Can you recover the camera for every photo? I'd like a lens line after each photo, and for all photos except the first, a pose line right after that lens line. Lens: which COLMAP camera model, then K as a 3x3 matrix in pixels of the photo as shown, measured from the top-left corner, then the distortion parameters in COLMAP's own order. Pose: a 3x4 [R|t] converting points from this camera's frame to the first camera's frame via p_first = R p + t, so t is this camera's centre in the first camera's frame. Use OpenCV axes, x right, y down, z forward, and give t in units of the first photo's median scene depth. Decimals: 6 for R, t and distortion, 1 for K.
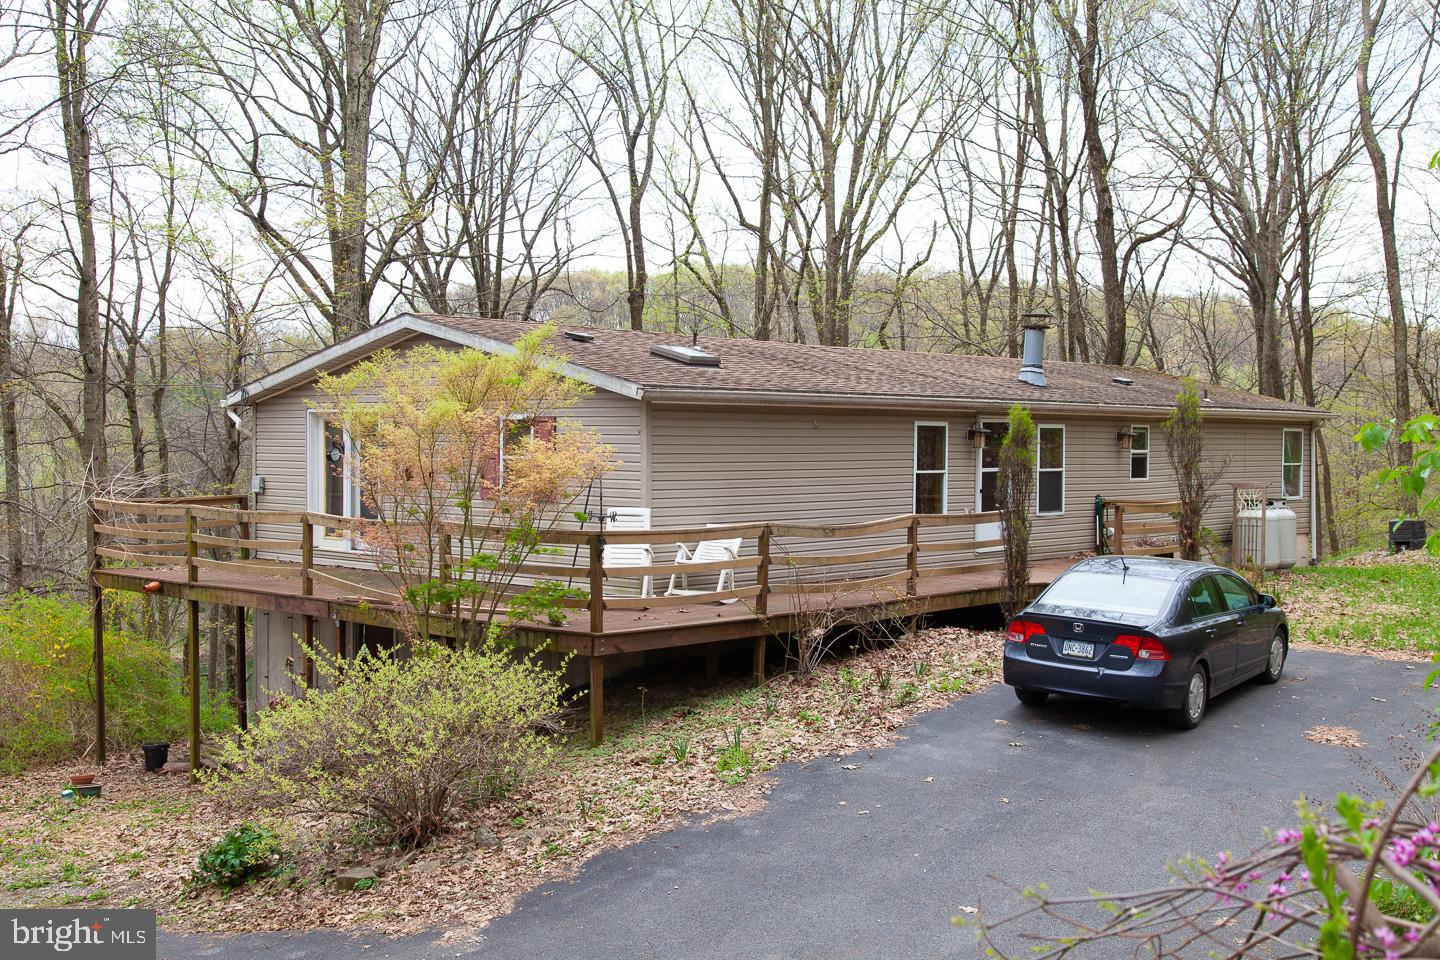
lens RADIAL K [[1576.6, 0, 718.8], [0, 1576.6, 473.6], [0, 0, 1]] dist [-0.020639, 0.000000]
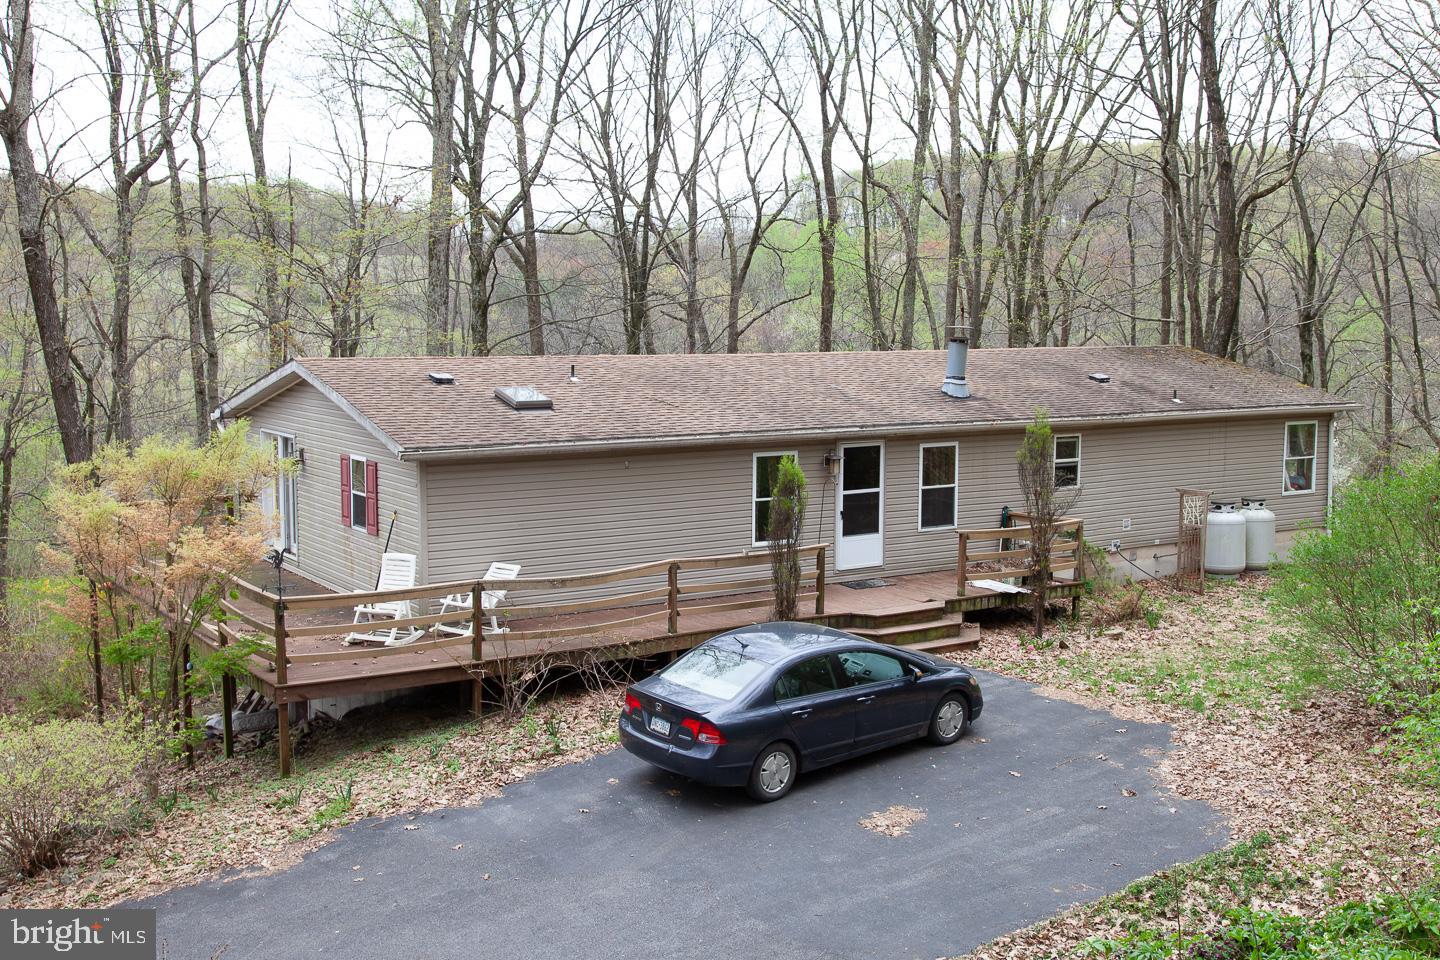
lens RADIAL K [[1522.8, 0, 720.3], [0, 1522.8, 483.7], [0, 0, 1]] dist [0.054167, 0.000000]
pose [[0.968617, 0.025008, -0.247299, 0.382815], [-0.003153, 0.996082, 0.088380, -0.110909], [0.248540, -0.084827, 0.964900, -0.009807]]
